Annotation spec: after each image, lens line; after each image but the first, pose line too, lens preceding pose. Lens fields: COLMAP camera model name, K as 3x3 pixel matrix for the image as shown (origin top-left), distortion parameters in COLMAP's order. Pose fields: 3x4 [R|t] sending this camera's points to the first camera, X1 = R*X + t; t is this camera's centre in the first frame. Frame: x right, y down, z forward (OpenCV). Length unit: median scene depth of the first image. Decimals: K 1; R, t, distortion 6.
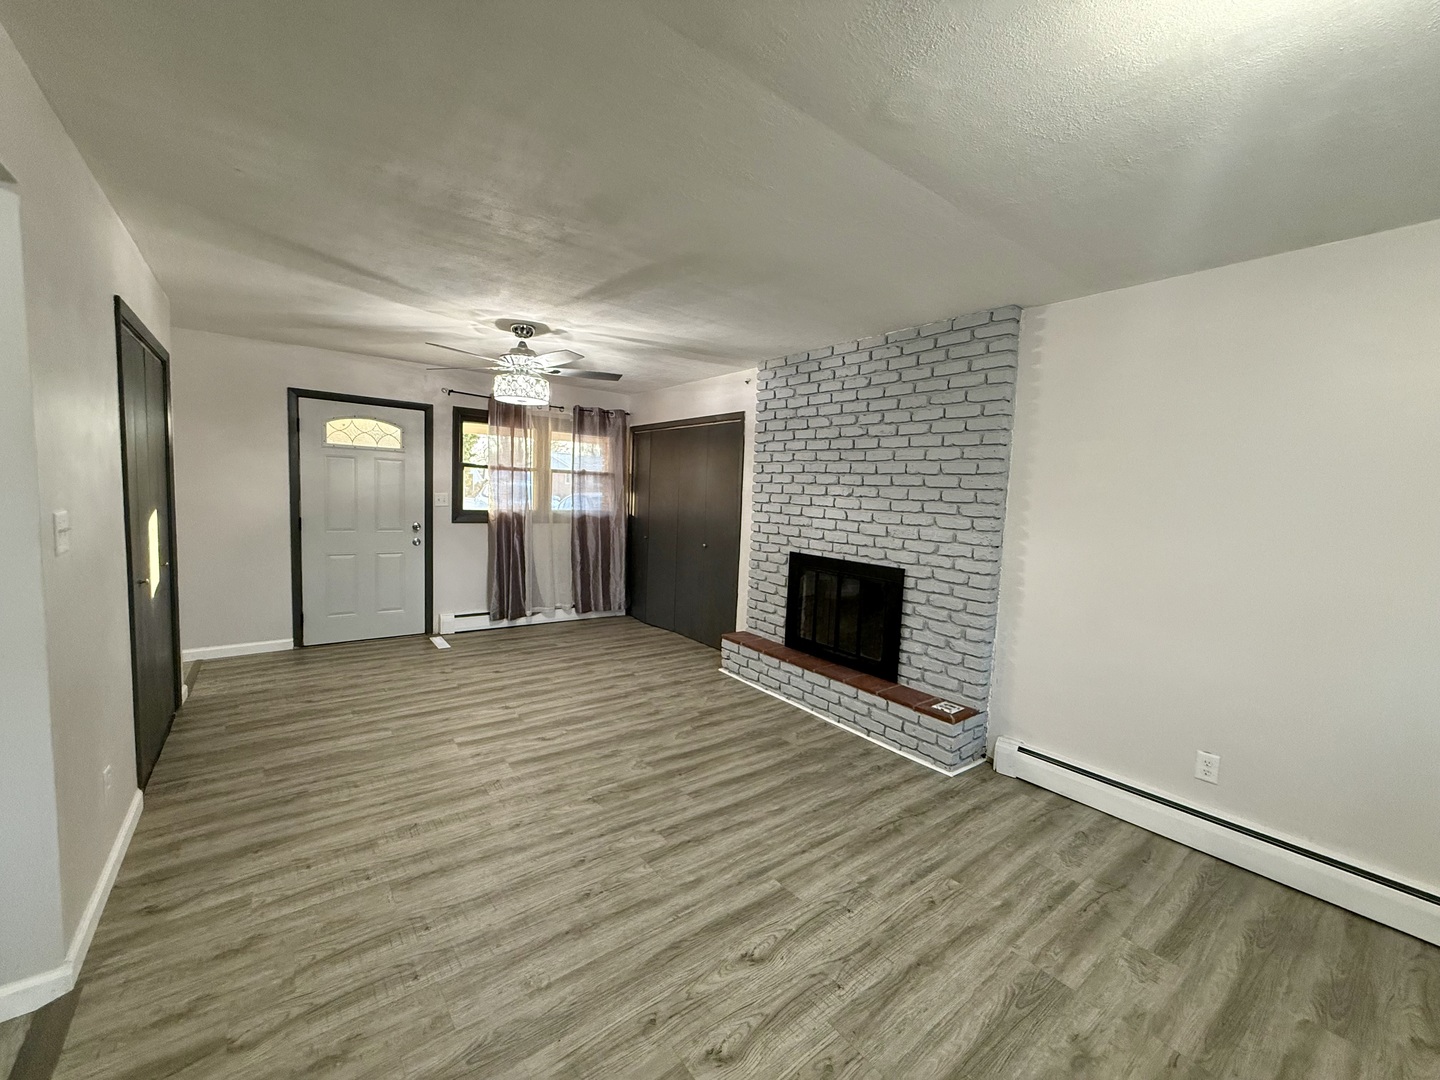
lens RADIAL K [[582.9, 0, 716.8], [0, 582.9, 538.9], [0, 0, 1]] dist [-0.000262, 0.000165]
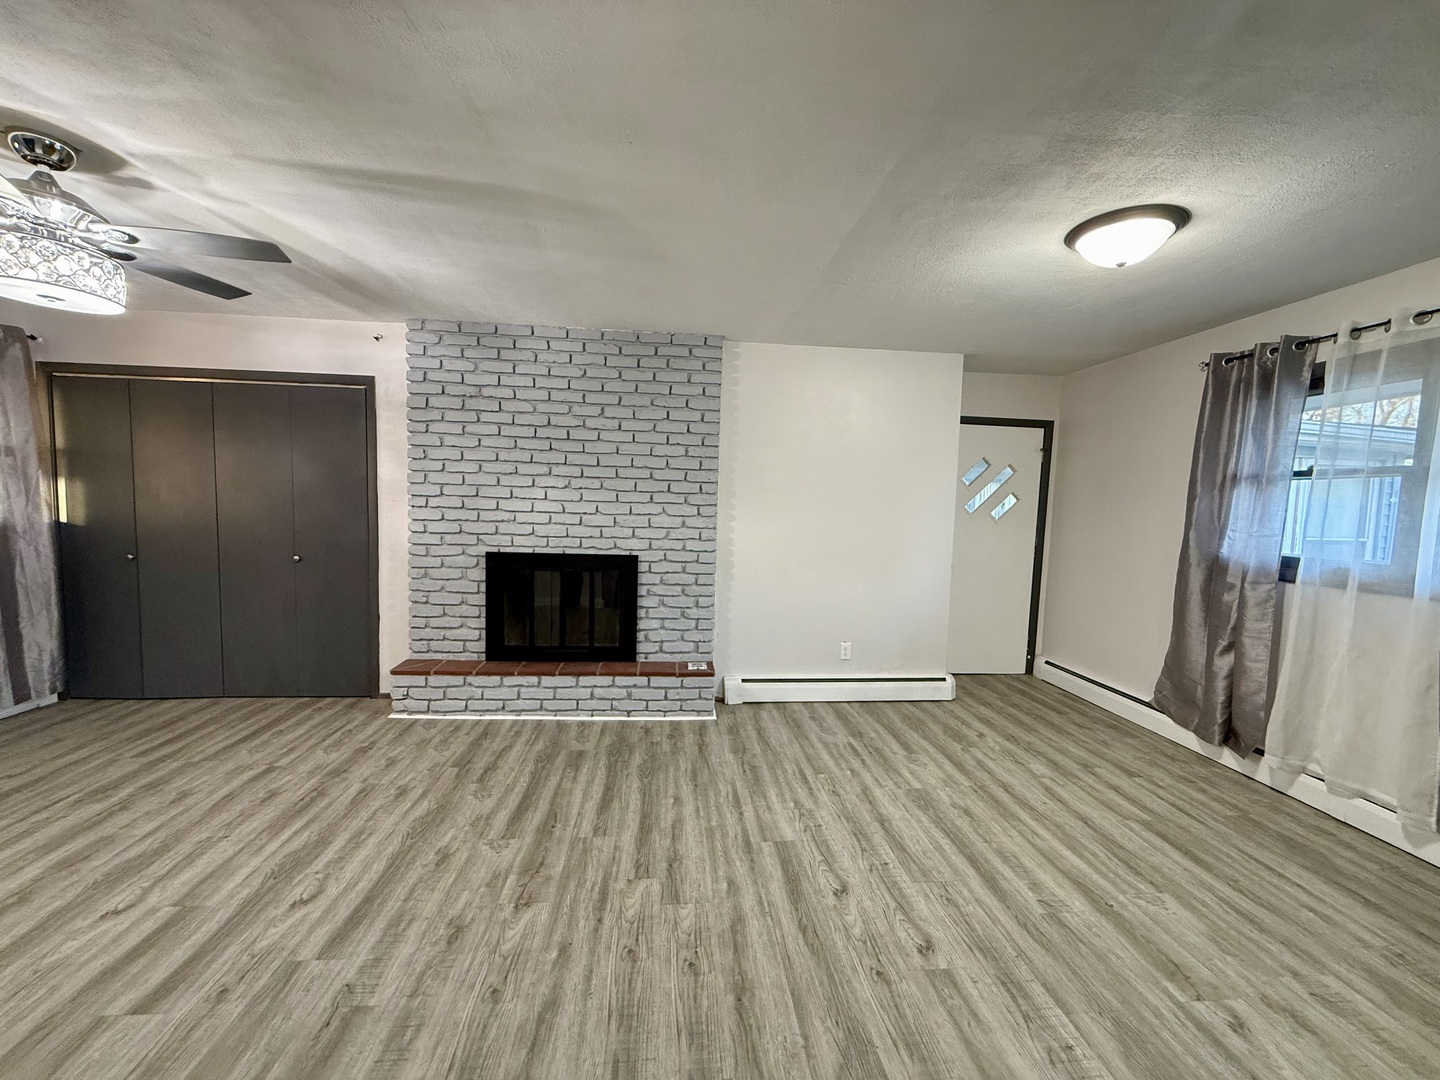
lens RADIAL K [[582.9, 0, 715.6], [0, 582.9, 539.5], [0, 0, 1]] dist [-0.000262, 0.000165]
pose [[0.527105, -0.081522, 0.845881, -0.518239], [0.062208, 0.996419, 0.057266, -0.030514], [-0.847520, 0.022436, 0.530288, 0.302606]]
